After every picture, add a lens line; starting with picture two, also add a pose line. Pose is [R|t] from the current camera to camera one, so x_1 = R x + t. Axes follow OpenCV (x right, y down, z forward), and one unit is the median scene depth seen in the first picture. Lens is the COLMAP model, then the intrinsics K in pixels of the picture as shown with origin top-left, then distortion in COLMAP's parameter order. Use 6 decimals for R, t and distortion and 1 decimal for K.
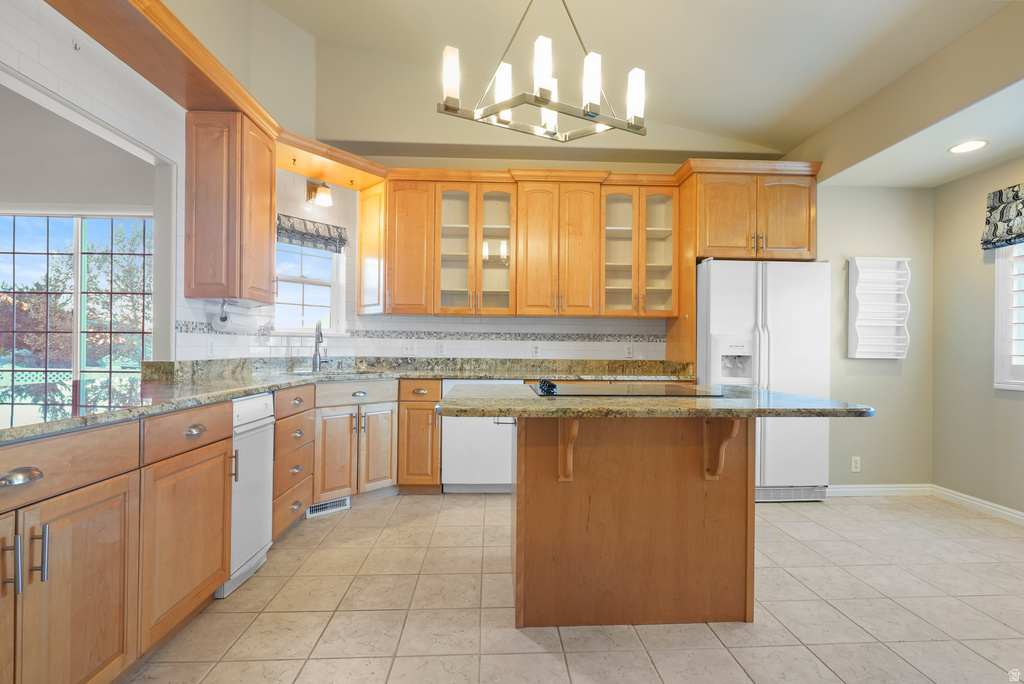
lens RADIAL K [[467.1, 0, 516.8], [0, 467.1, 346.9], [0, 0, 1]] dist [-0.002508, 0.004551]
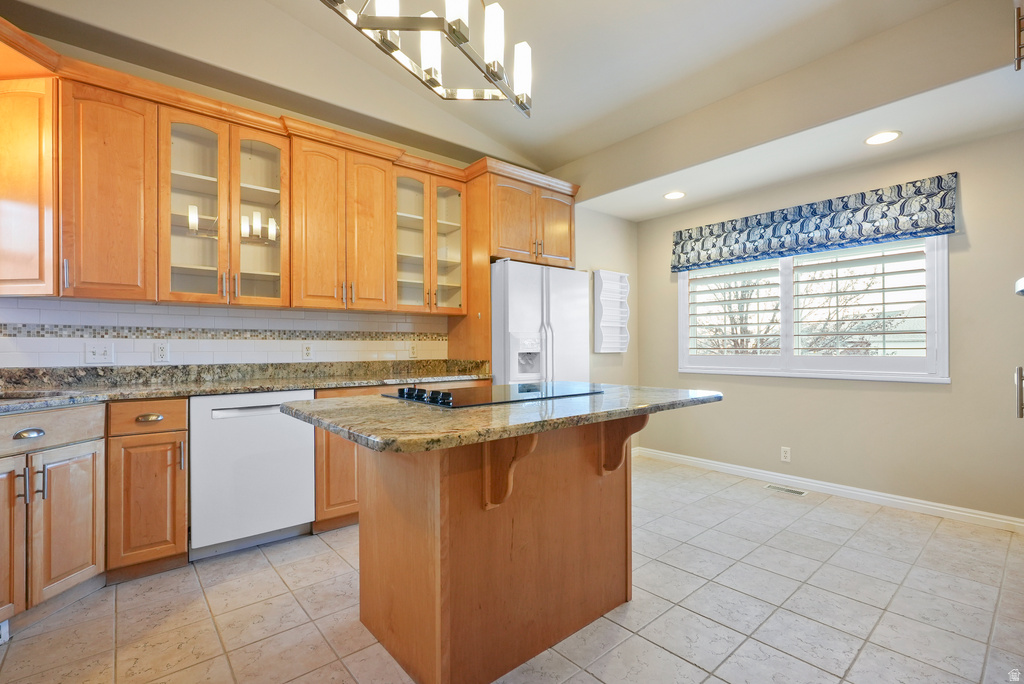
lens RADIAL K [[467.1, 0, 512.0], [0, 467.1, 347.0], [0, 0, 1]] dist [-0.002508, 0.004551]
pose [[0.796146, -0.014365, 0.604934, -0.195093], [0.012977, 0.999894, 0.006665, -0.001939], [-0.604966, 0.002544, 0.796248, 0.169355]]
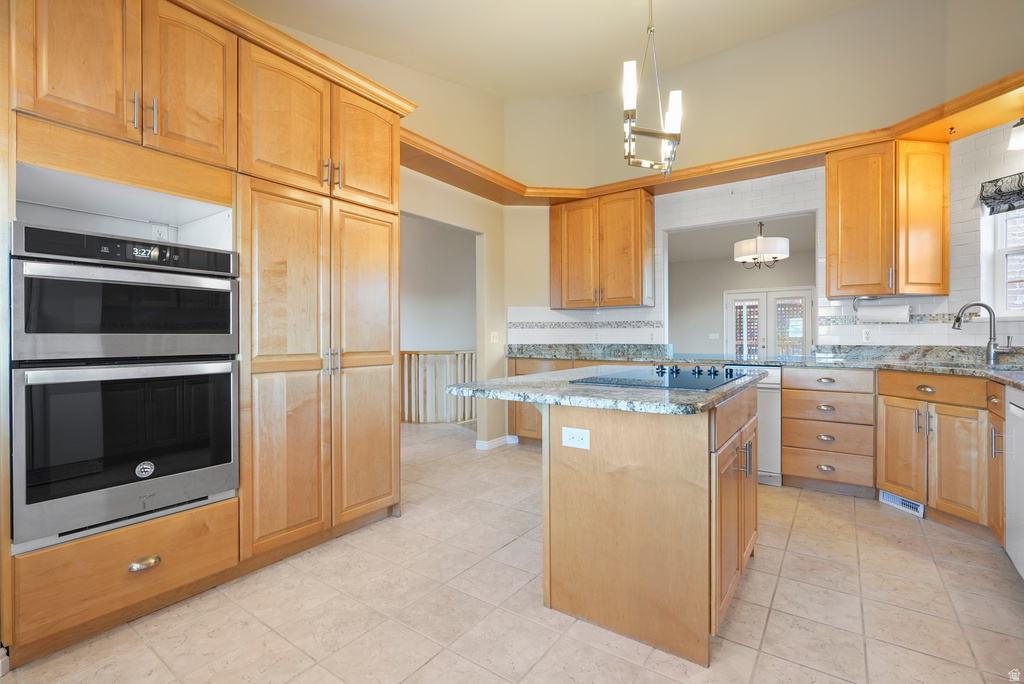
lens RADIAL K [[467.1, 0, 522.0], [0, 467.1, 337.2], [0, 0, 1]] dist [-0.002508, 0.004551]
pose [[-0.611012, -0.004373, -0.791609, 0.728617], [0.001079, 0.999979, -0.006357, 0.010655], [0.791620, -0.004739, -0.610995, 0.865037]]
